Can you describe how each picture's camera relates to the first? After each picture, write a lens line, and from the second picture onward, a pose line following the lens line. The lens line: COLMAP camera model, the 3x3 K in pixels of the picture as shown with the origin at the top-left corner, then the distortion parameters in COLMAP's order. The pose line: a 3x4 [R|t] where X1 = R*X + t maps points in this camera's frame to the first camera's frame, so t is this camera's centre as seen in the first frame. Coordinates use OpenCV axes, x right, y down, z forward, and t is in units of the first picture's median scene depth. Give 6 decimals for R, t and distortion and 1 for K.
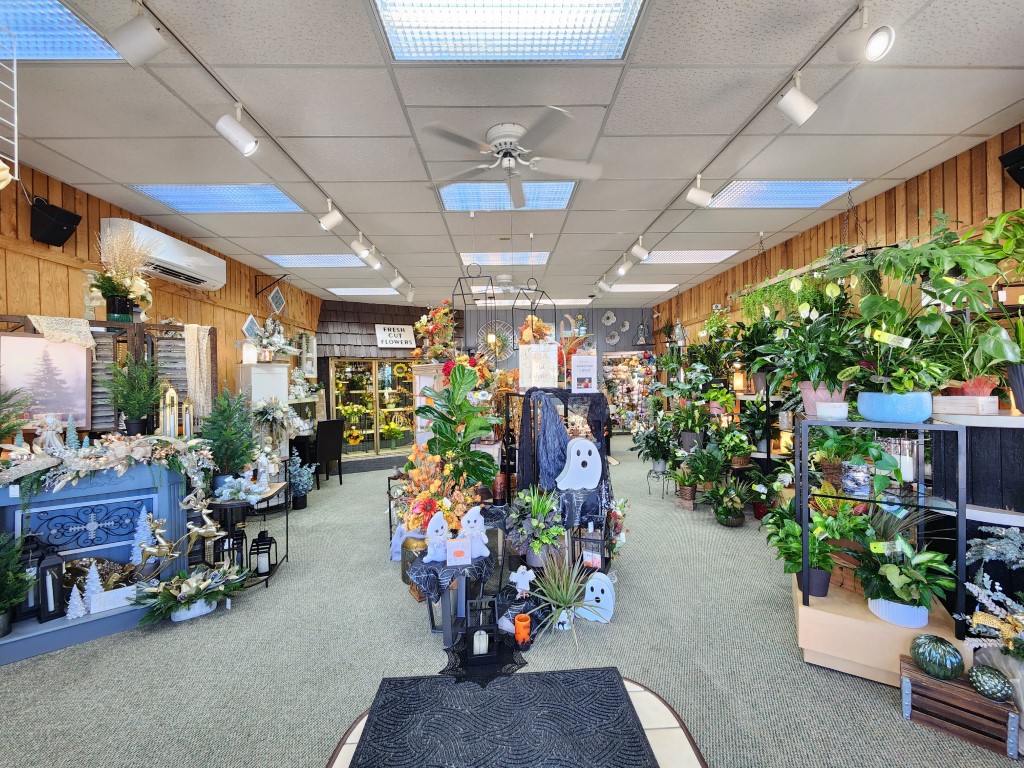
lens RADIAL K [[416.6, 0, 513.5], [0, 416.6, 379.4], [0, 0, 1]] dist [-0.002682, -0.000354]
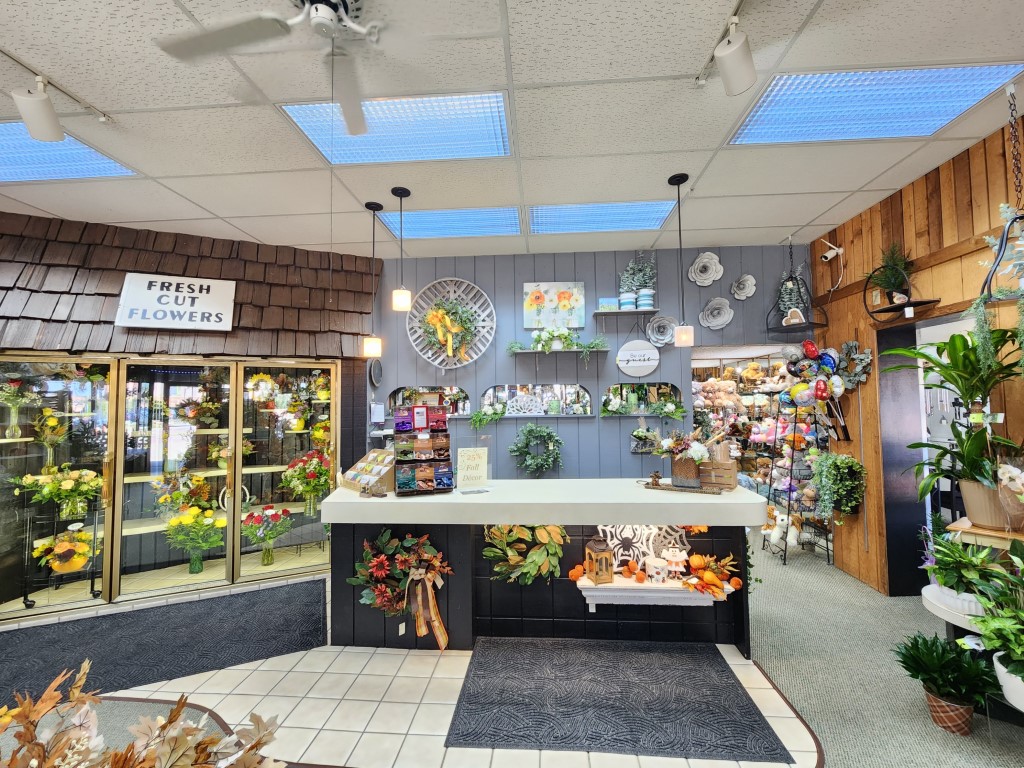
lens RADIAL K [[416.6, 0, 516.5], [0, 416.6, 381.8], [0, 0, 1]] dist [-0.002682, -0.000354]
pose [[0.995778, 0.001710, -0.091779, 0.073481], [-0.005822, 0.998990, -0.044544, -0.008700], [0.091610, 0.044891, 0.994783, 0.569142]]
